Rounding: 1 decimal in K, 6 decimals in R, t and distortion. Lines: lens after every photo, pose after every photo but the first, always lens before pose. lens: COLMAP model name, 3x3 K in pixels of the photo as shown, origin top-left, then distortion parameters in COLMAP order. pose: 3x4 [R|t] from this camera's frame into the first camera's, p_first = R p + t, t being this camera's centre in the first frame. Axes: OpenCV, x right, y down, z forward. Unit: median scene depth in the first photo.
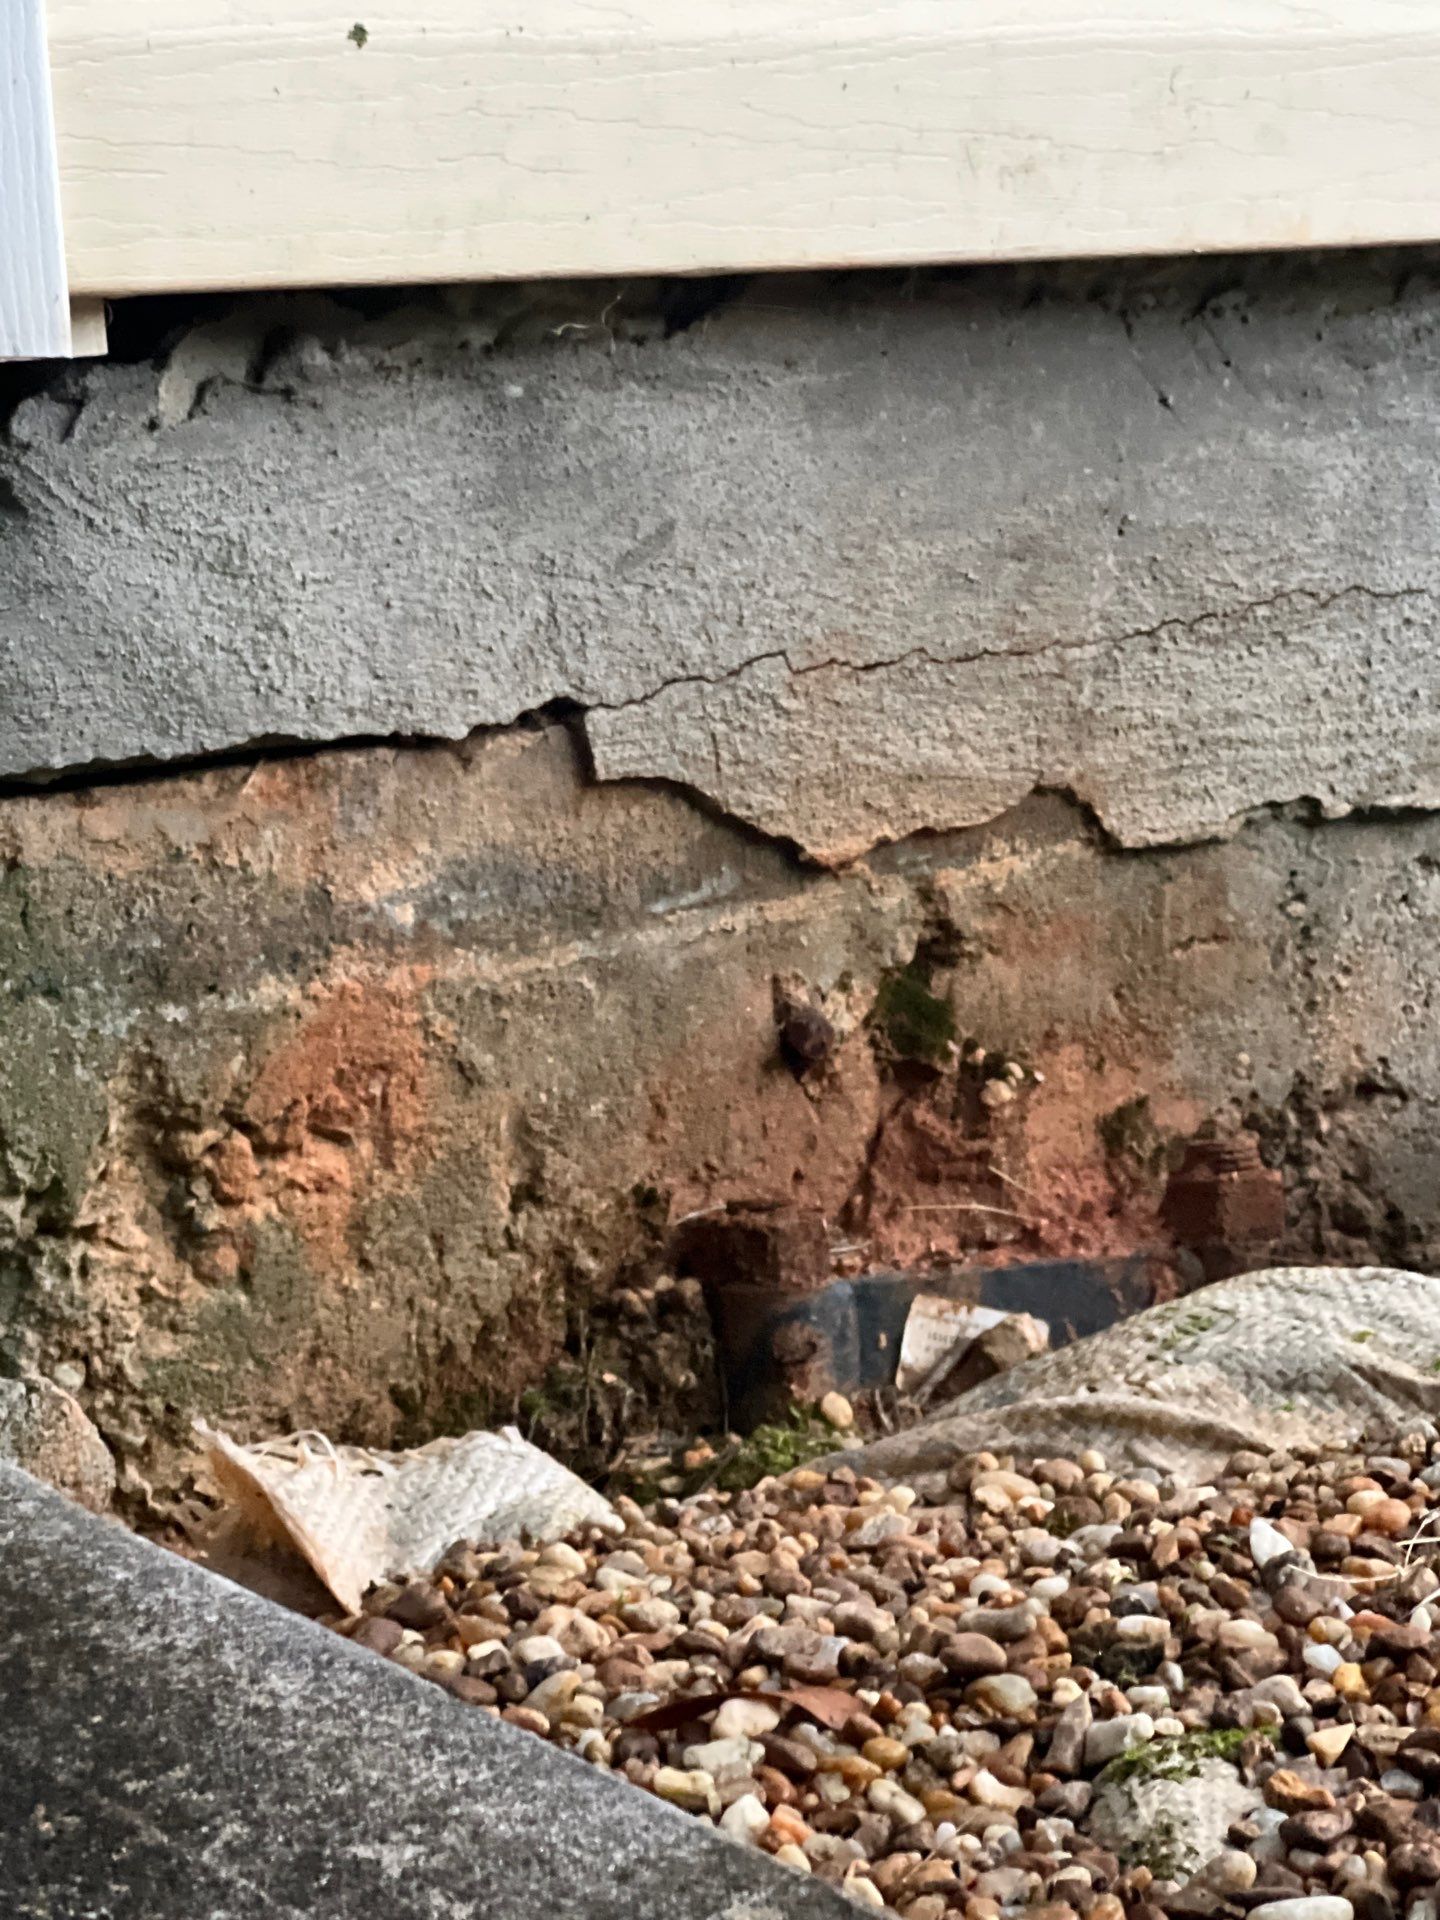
lens RADIAL K [[3876.5, 0, 720.0], [0, 3876.5, 960.0], [0, 0, 1]] dist [-0.089176, 0.379895]
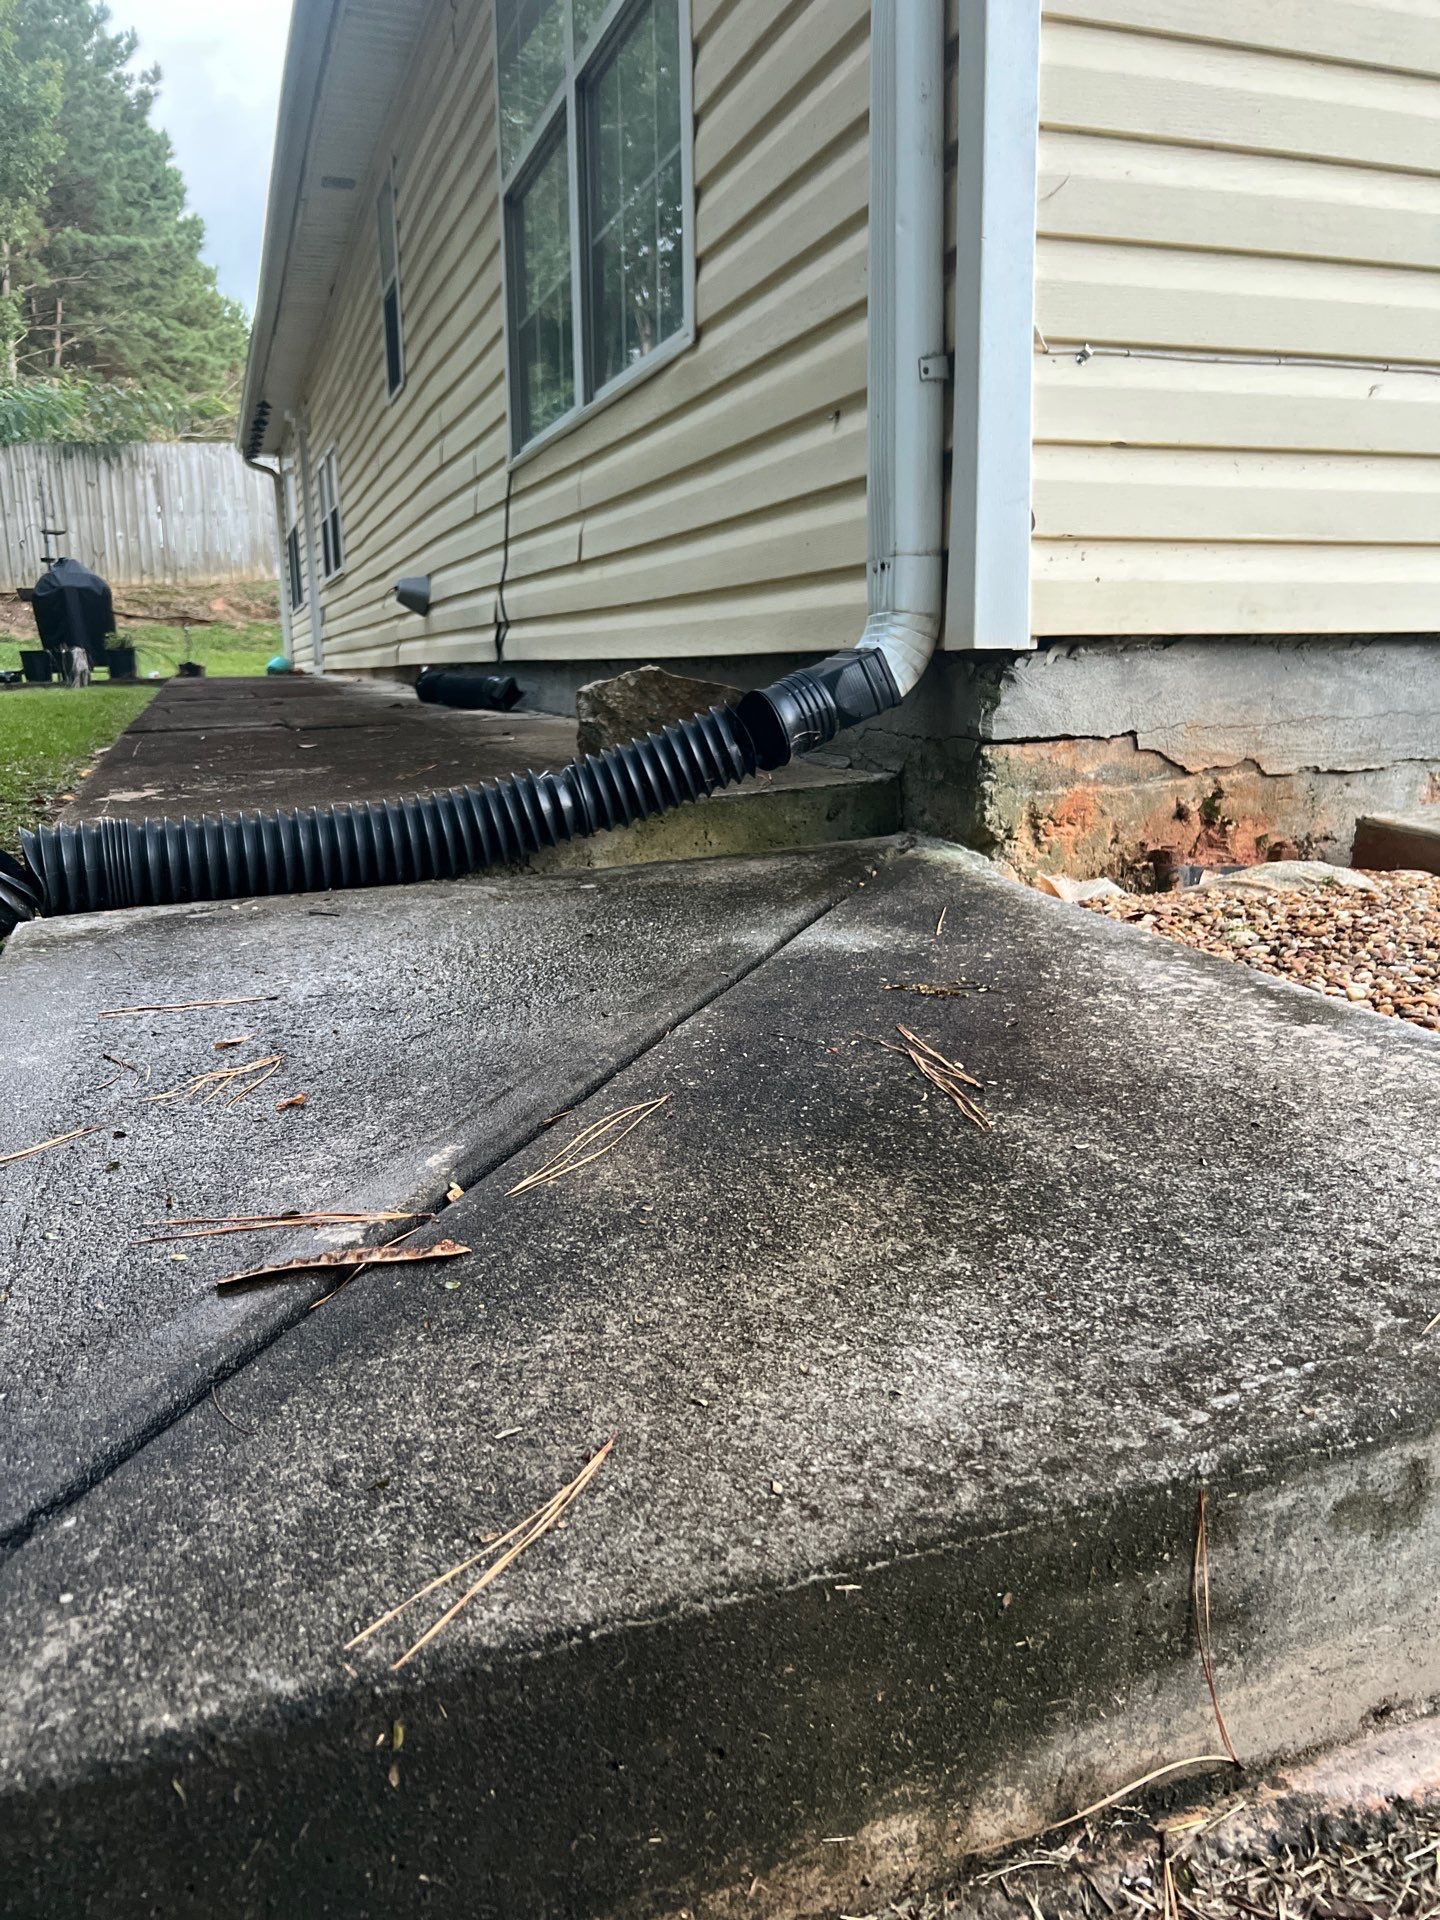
lens RADIAL K [[1458.2, 0, 720.0], [0, 1458.2, 960.0], [0, 0, 1]] dist [-0.008439, 0.000373]
pose [[0.944588, 0.082021, -0.317846, 0.065763], [-0.081528, 0.996560, 0.014877, 0.209646], [0.317973, 0.011861, 0.948026, -0.737976]]
